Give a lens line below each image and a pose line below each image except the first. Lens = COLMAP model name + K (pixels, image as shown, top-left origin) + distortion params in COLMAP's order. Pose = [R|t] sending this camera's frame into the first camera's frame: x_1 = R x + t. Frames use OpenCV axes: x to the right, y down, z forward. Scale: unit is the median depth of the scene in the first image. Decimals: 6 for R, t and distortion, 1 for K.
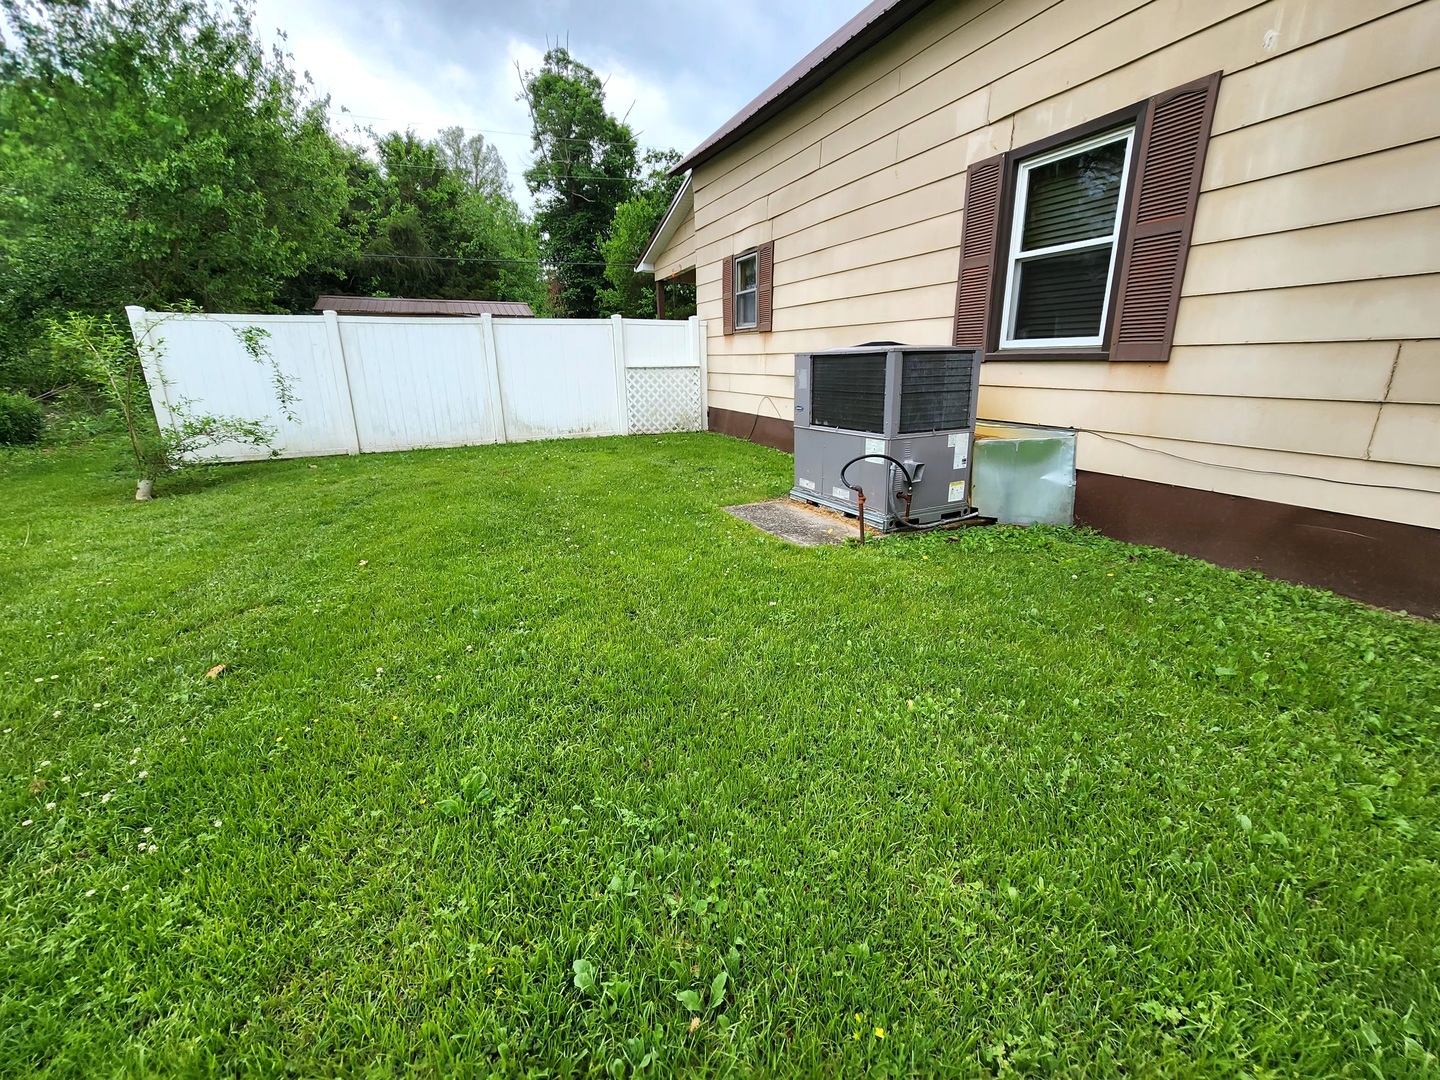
lens RADIAL K [[574.0, 0, 722.4], [0, 574.0, 511.7], [0, 0, 1]] dist [0.000538, -0.000137]
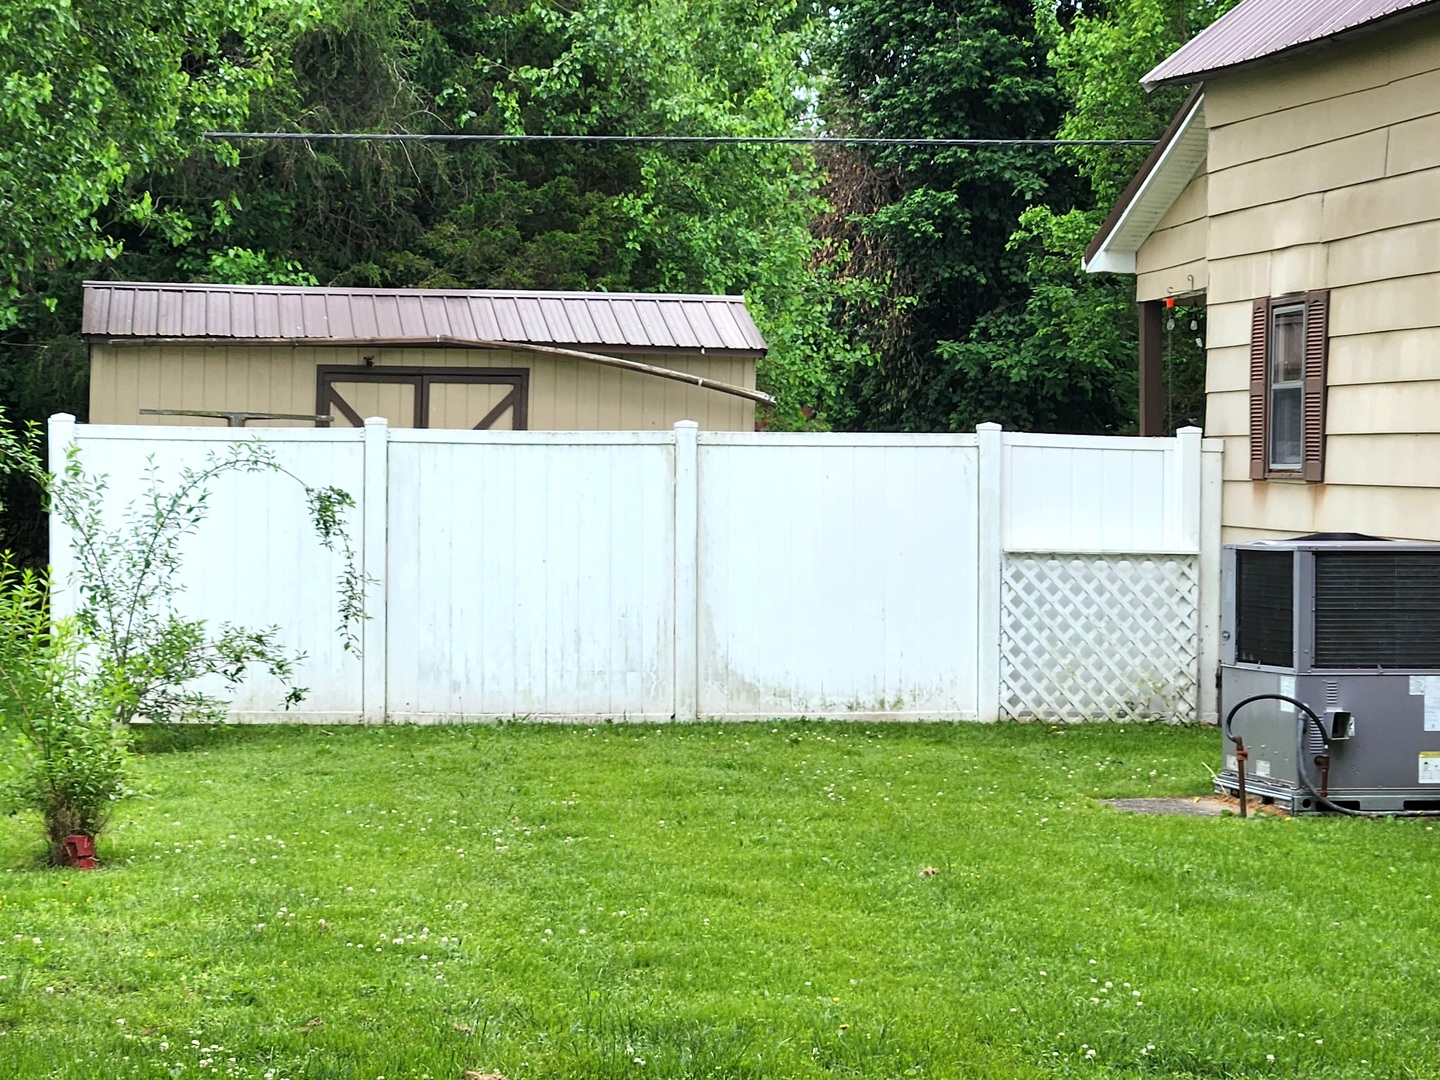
lens RADIAL K [[3839.5, 0, 720.0], [0, 3839.5, 540.0], [0, 0, 1]] dist [-0.055426, -0.092003]
pose [[0.955761, 0.028262, -0.292784, 0.417350], [-0.097523, 0.969520, -0.224765, 0.351185], [0.277508, 0.243375, 0.929386, -1.503683]]
